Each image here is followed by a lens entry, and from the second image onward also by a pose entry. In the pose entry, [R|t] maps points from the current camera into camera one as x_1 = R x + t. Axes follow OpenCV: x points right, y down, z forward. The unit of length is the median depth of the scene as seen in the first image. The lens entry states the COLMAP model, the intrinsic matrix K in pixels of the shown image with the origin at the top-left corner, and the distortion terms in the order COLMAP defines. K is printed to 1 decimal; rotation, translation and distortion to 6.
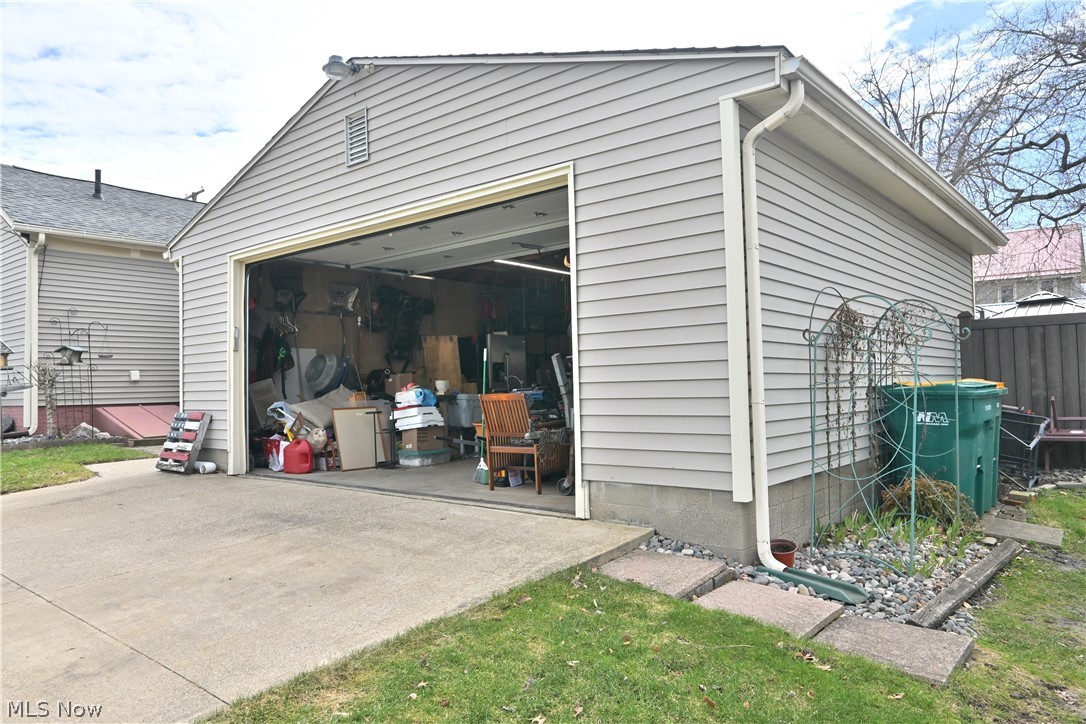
lens RADIAL K [[741.6, 0, 543.0], [0, 741.6, 362.0], [0, 0, 1]] dist [-0.003976, -0.002399]
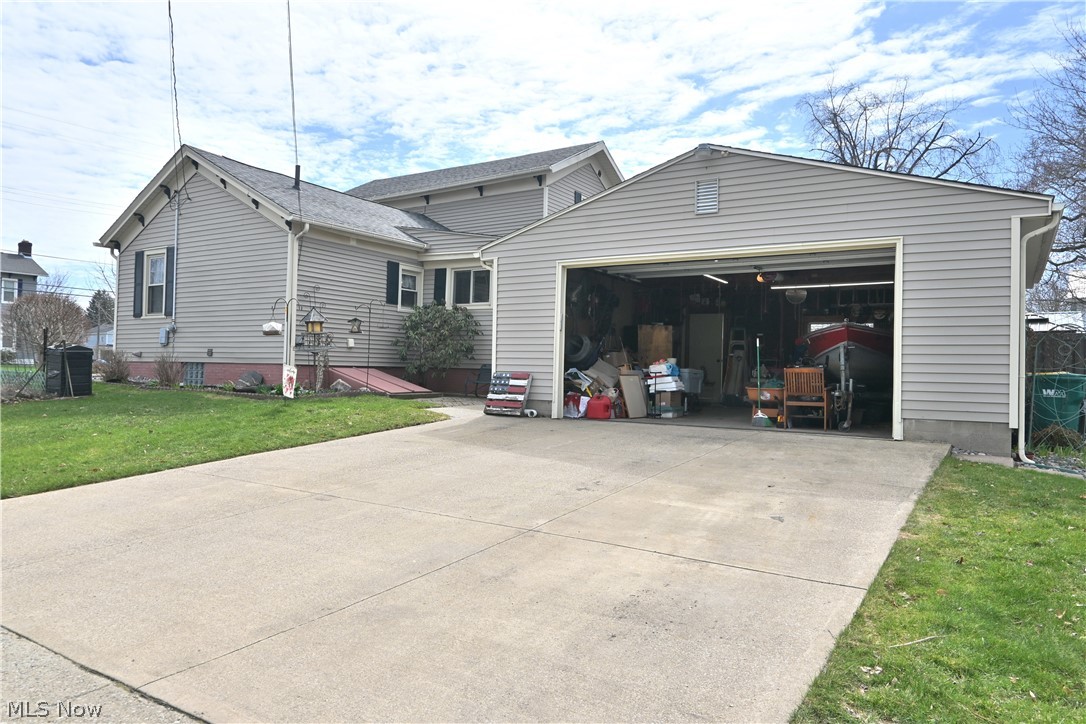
lens RADIAL K [[741.6, 0, 543.0], [0, 741.6, 362.0], [0, 0, 1]] dist [-0.003976, -0.002399]
pose [[0.990553, 0.044992, 0.129542, -0.609023], [-0.047631, 0.998714, 0.017346, 0.021248], [-0.128595, -0.023352, 0.991422, -0.378247]]
